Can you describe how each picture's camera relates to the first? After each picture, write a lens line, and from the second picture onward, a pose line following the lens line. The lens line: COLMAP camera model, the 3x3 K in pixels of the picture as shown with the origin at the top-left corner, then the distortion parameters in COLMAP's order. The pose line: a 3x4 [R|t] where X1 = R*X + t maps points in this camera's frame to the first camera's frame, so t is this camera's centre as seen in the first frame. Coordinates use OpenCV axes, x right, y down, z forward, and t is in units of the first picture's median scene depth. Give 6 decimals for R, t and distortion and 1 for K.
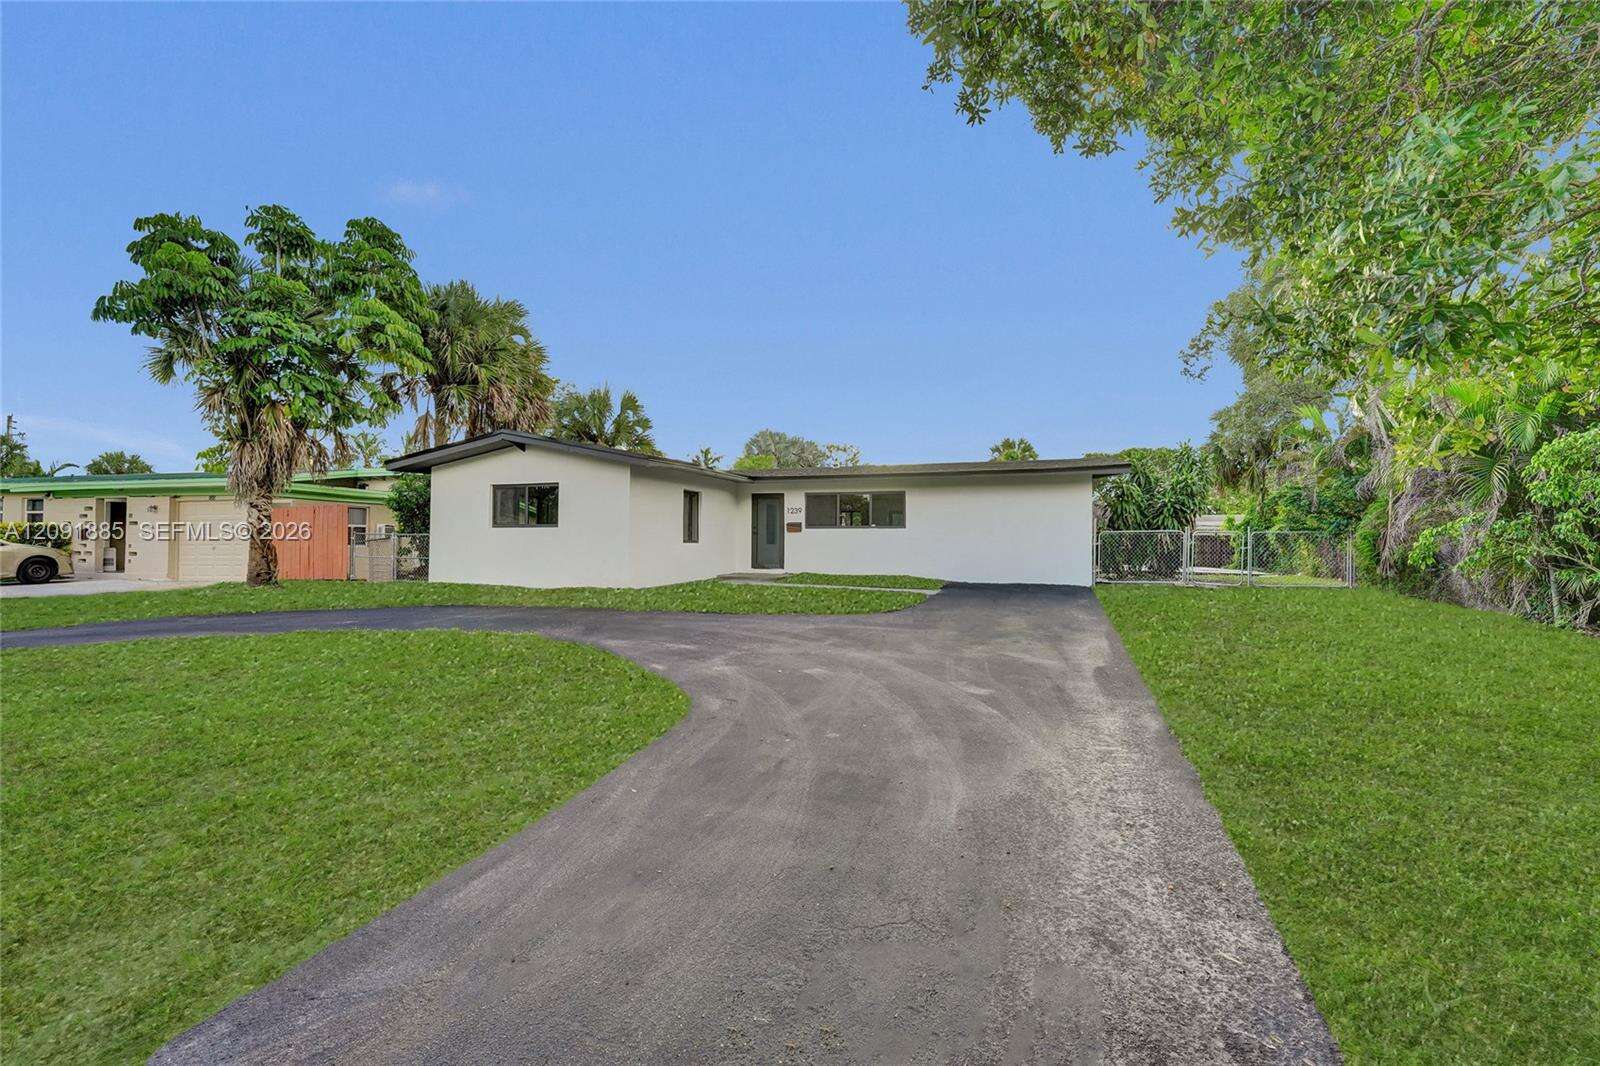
lens RADIAL K [[679.4, 0, 774.1], [0, 679.4, 533.3], [0, 0, 1]] dist [-0.003904, 0.000785]
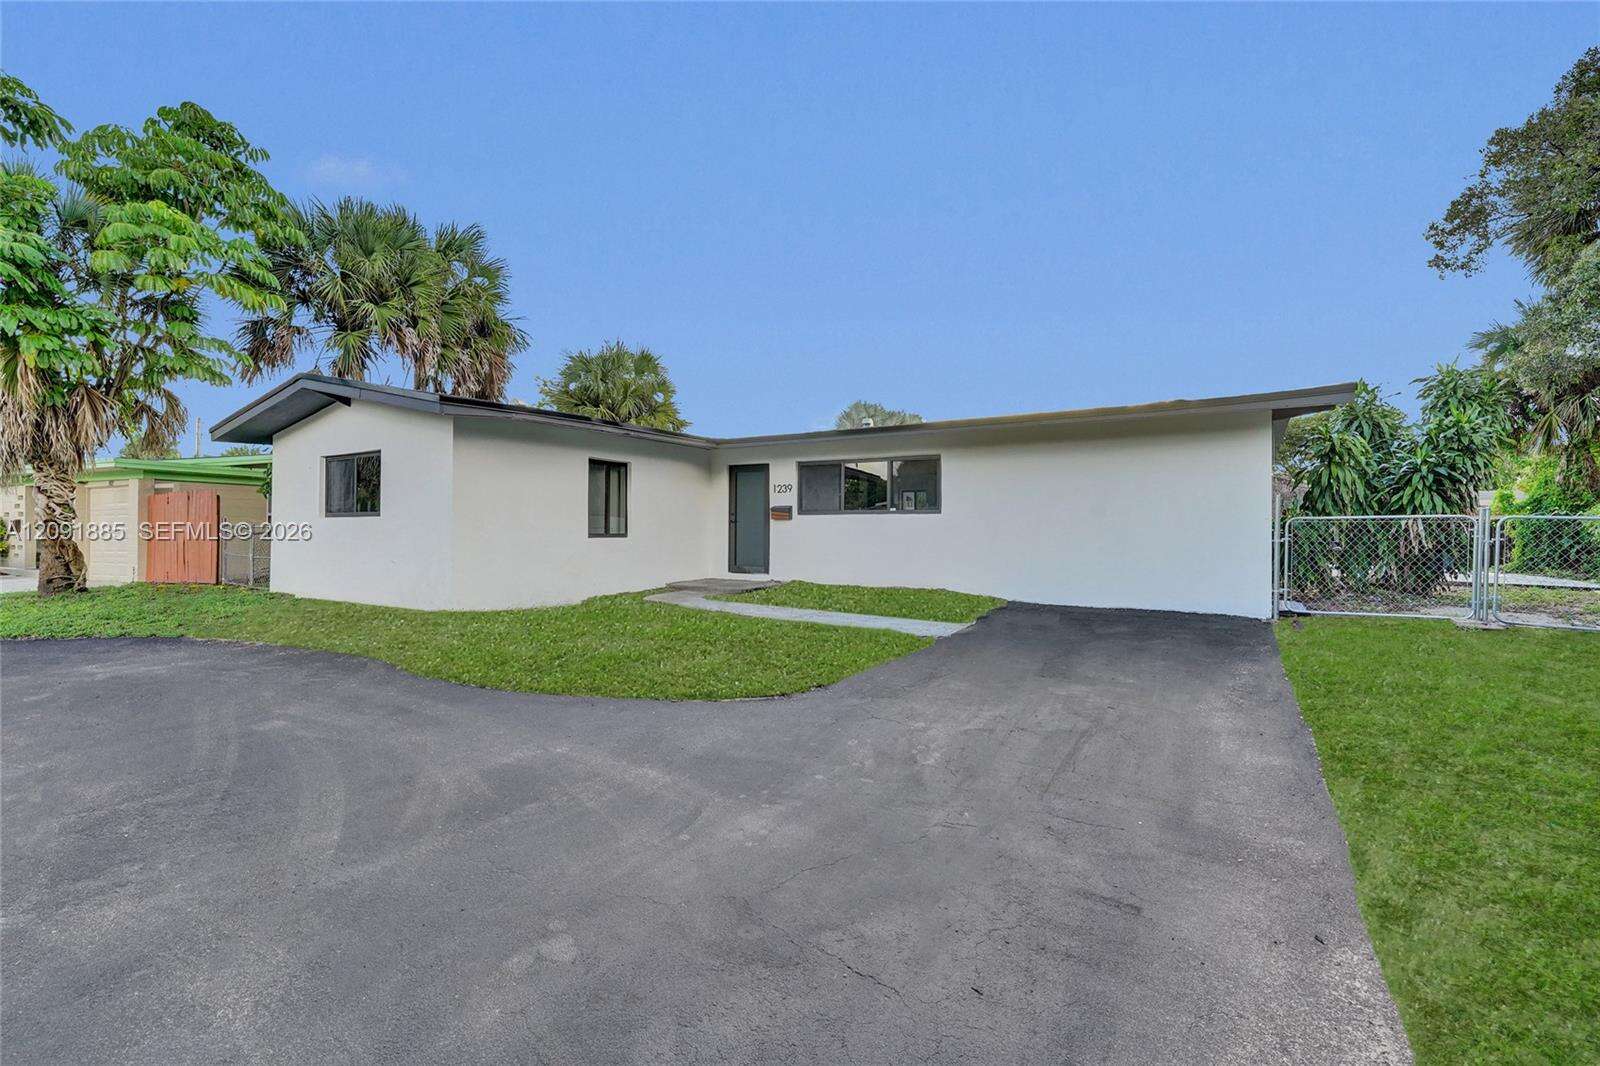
lens RADIAL K [[679.4, 0, 780.5], [0, 679.4, 520.5], [0, 0, 1]] dist [-0.003904, 0.000785]
pose [[0.981500, -0.004585, -0.191409, 0.164884], [0.005695, 0.999970, 0.005253, -0.005105], [0.191379, -0.006246, 0.981496, 0.345120]]
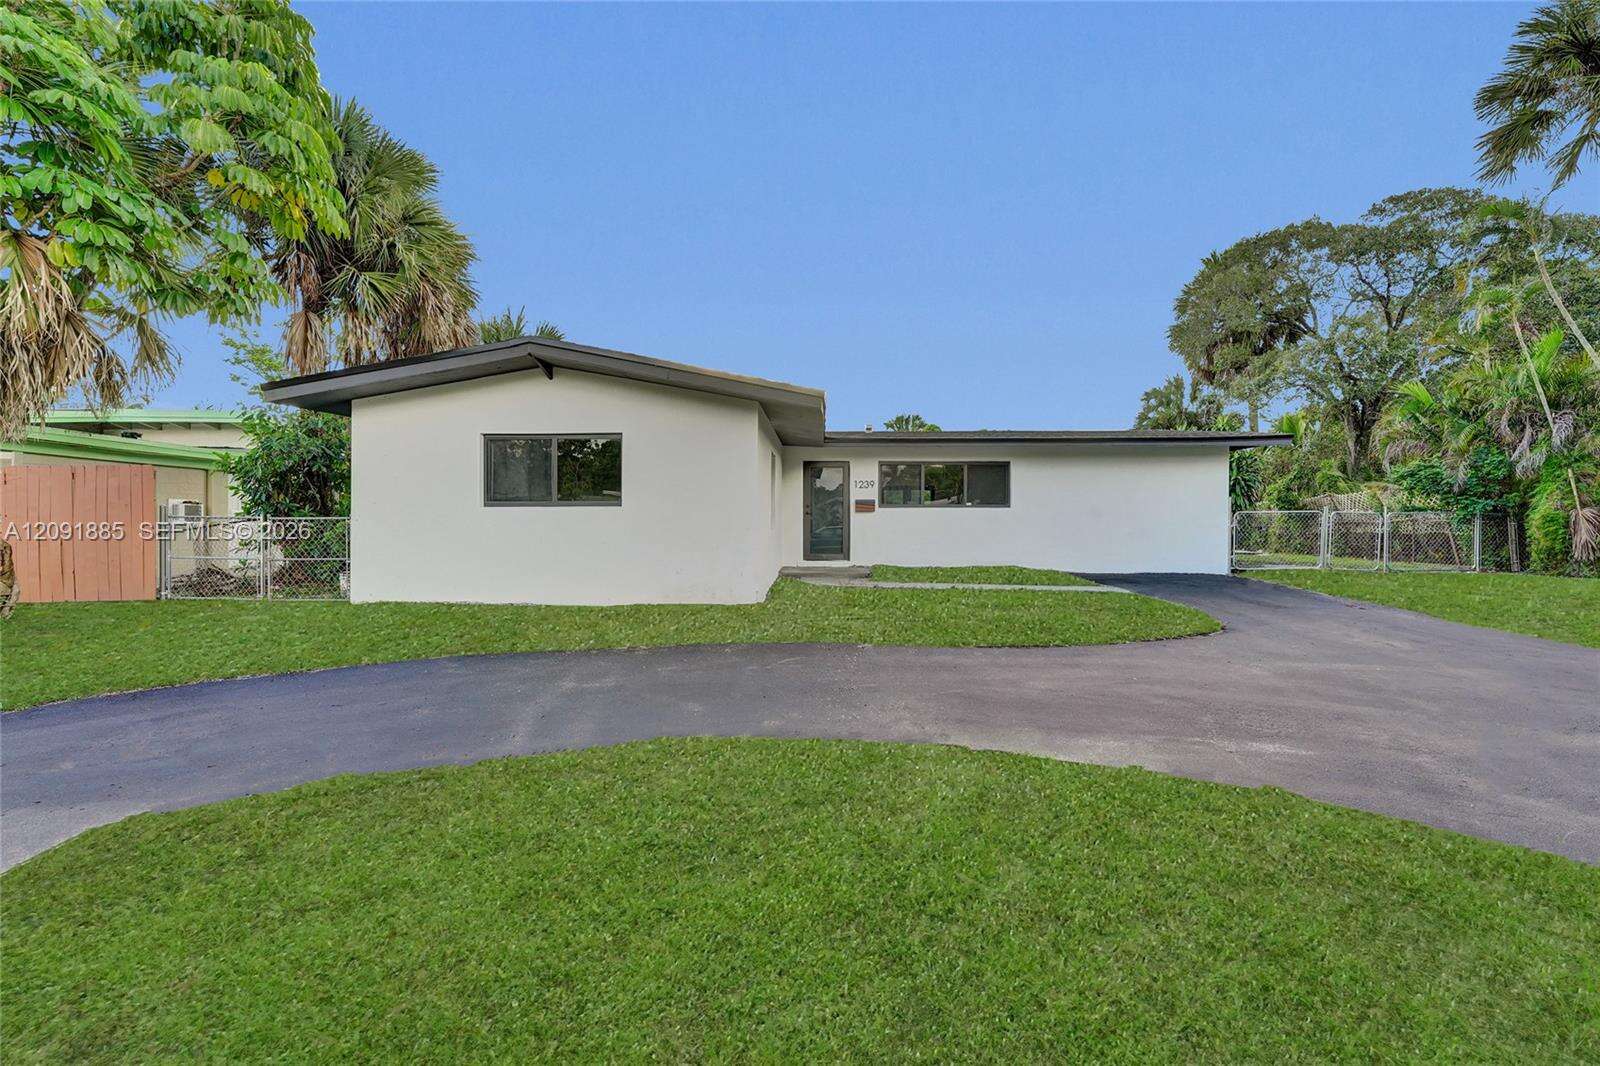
lens RADIAL K [[679.4, 0, 788.3], [0, 679.4, 527.8], [0, 0, 1]] dist [-0.003904, 0.000785]
pose [[0.950922, -0.008717, 0.309309, -0.302705], [0.000729, 0.999664, 0.025930, -0.004424], [-0.309431, -0.024432, 0.950608, 0.308125]]
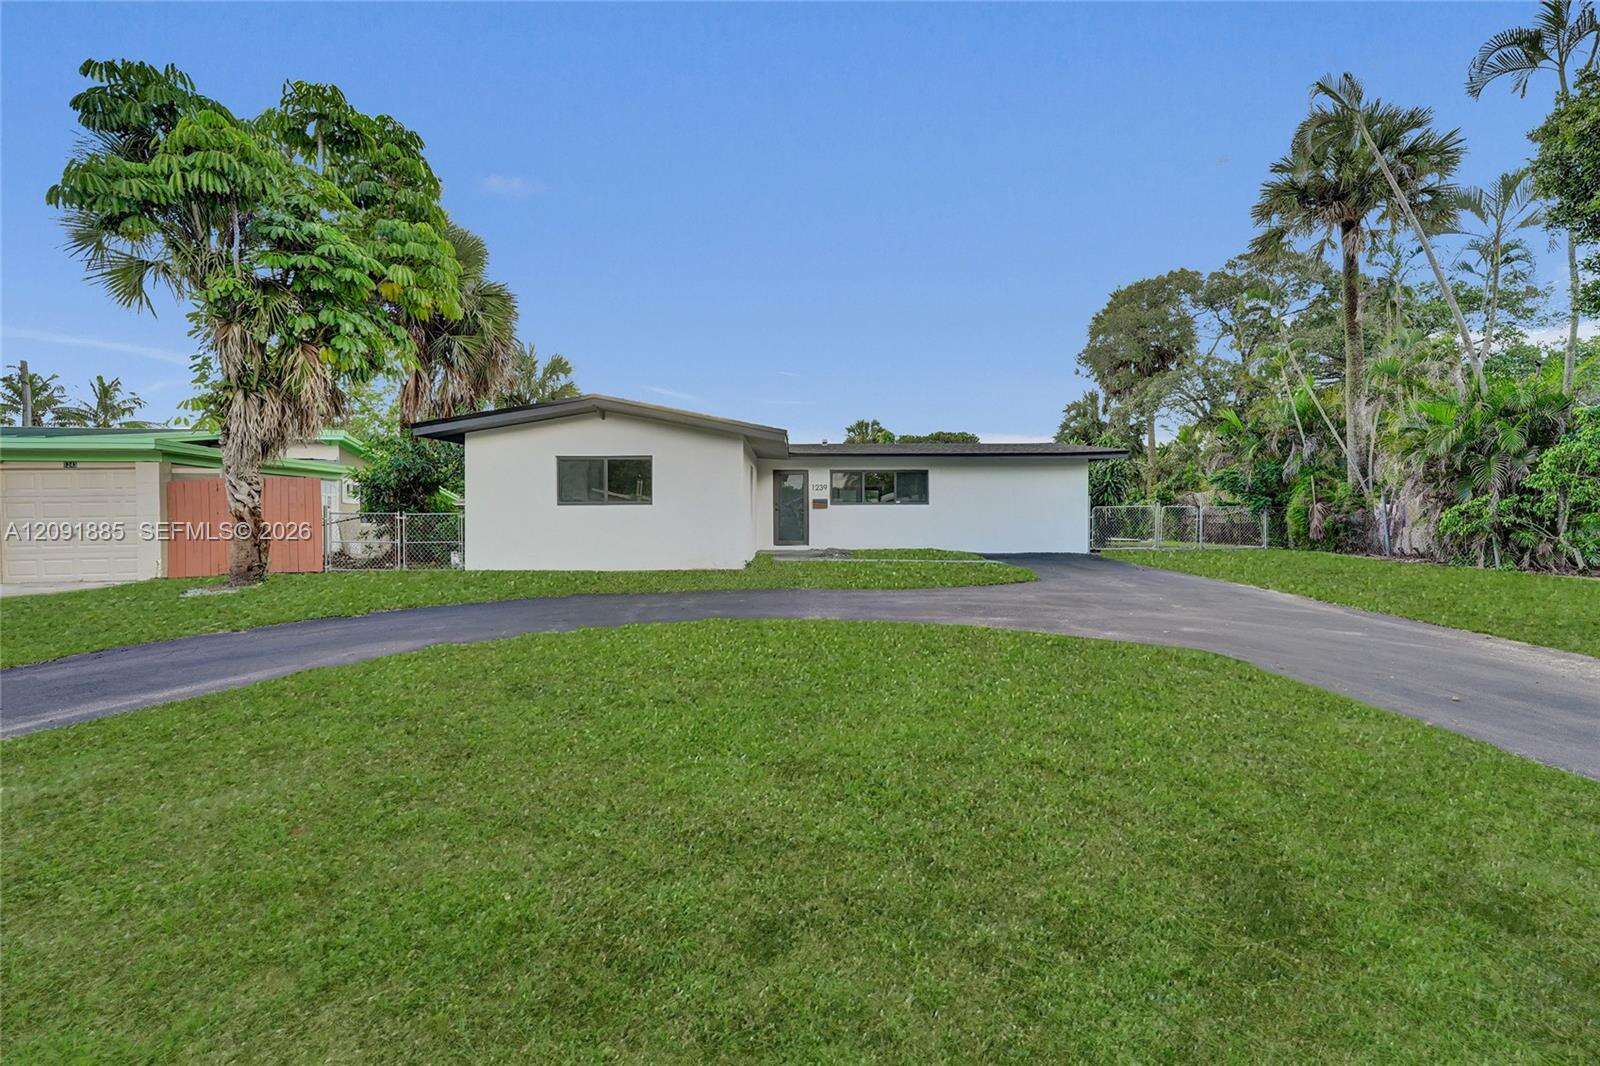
lens RADIAL K [[679.4, 0, 785.6], [0, 679.4, 531.2], [0, 0, 1]] dist [-0.003904, 0.000785]
pose [[0.937941, -0.016919, 0.346381, -0.387638], [0.005102, 0.999374, 0.034998, -0.003543], [-0.346757, -0.031059, 0.937441, 0.064879]]
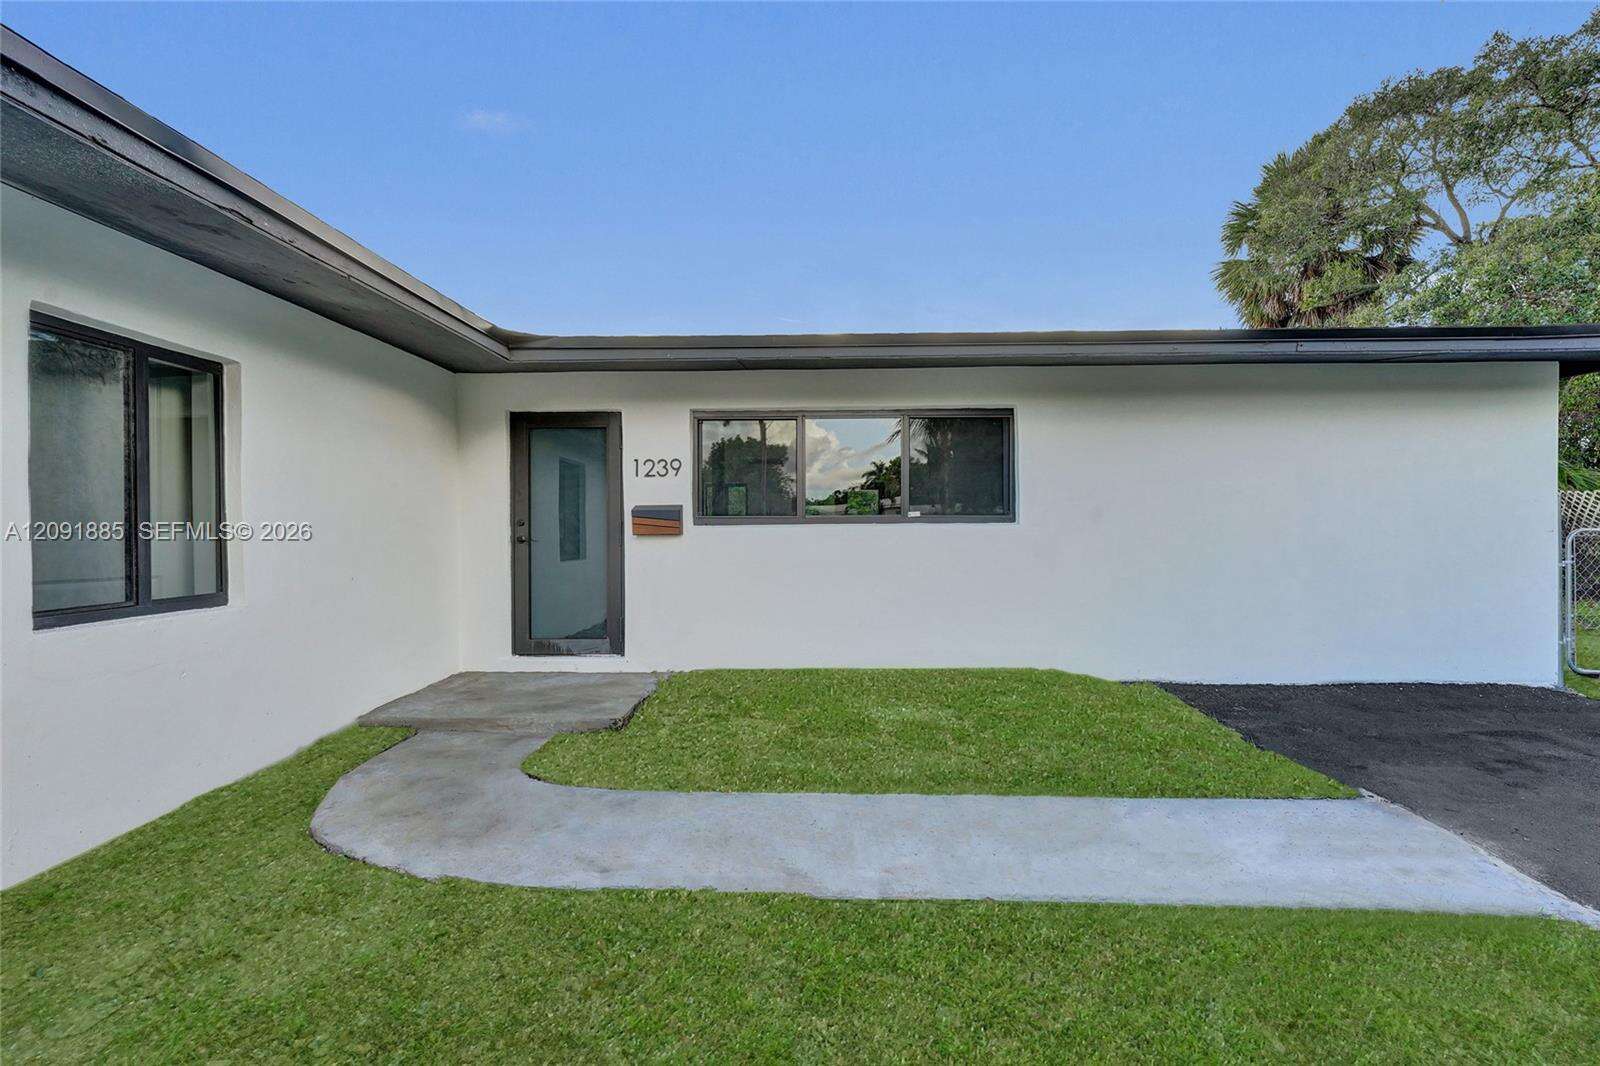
lens RADIAL K [[679.4, 0, 801.5], [0, 679.4, 529.6], [0, 0, 1]] dist [-0.003904, 0.000785]
pose [[0.938945, -0.014039, 0.343780, -0.016050], [0.007340, 0.999757, 0.020778, -0.011423], [-0.343988, -0.016986, 0.938820, 0.715957]]
